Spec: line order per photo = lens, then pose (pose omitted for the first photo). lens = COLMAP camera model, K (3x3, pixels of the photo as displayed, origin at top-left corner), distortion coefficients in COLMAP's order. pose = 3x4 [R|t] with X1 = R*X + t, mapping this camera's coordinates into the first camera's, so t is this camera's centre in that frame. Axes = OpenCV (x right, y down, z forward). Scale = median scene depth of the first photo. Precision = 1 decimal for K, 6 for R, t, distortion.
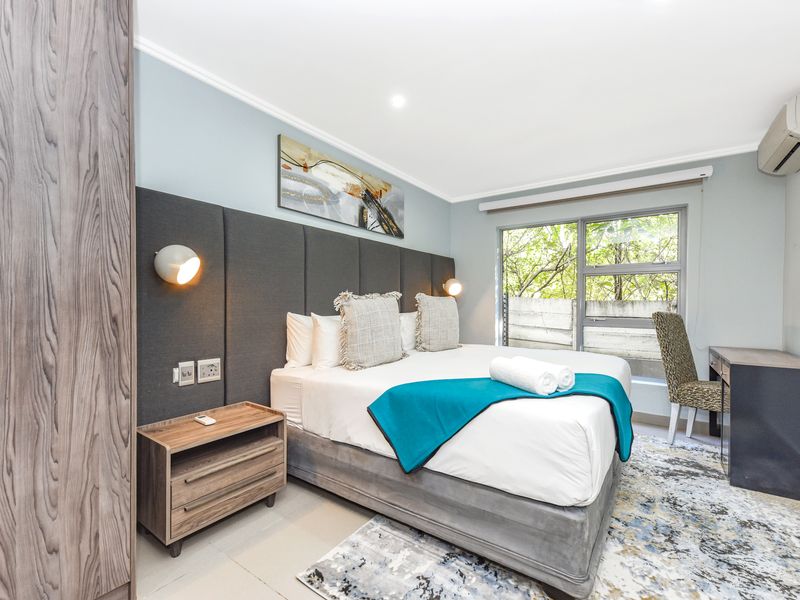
lens RADIAL K [[358.5, 0, 403.1], [0, 358.5, 304.6], [0, 0, 1]] dist [0.000003, -0.000059]
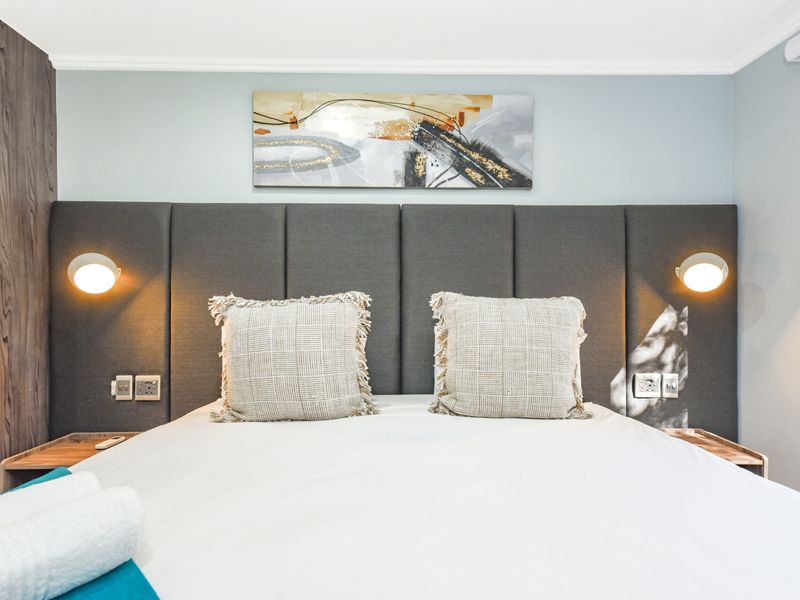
lens RADIAL K [[404.9, 0, 399.9], [0, 404.9, 312.6], [0, 0, 1]] dist [0.004882, 0.000401]
pose [[0.595799, -0.002205, -0.803130, 0.412826], [0.001035, 0.999998, -0.001978, -0.001973], [0.803133, 0.000347, 0.595800, 0.566603]]
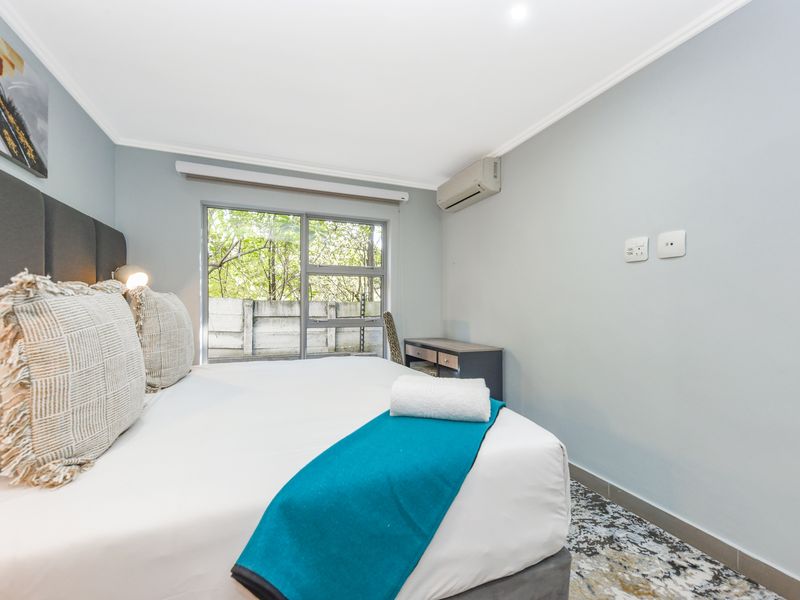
lens RADIAL K [[358.5, 0, 403.1], [0, 358.5, 304.6], [0, 0, 1]] dist [0.000003, -0.000059]
pose [[0.542542, -0.000157, 0.840029, -0.176562], [-0.001782, 0.999998, 0.001338, -0.004115], [-0.840027, -0.002223, 0.542540, 0.330715]]
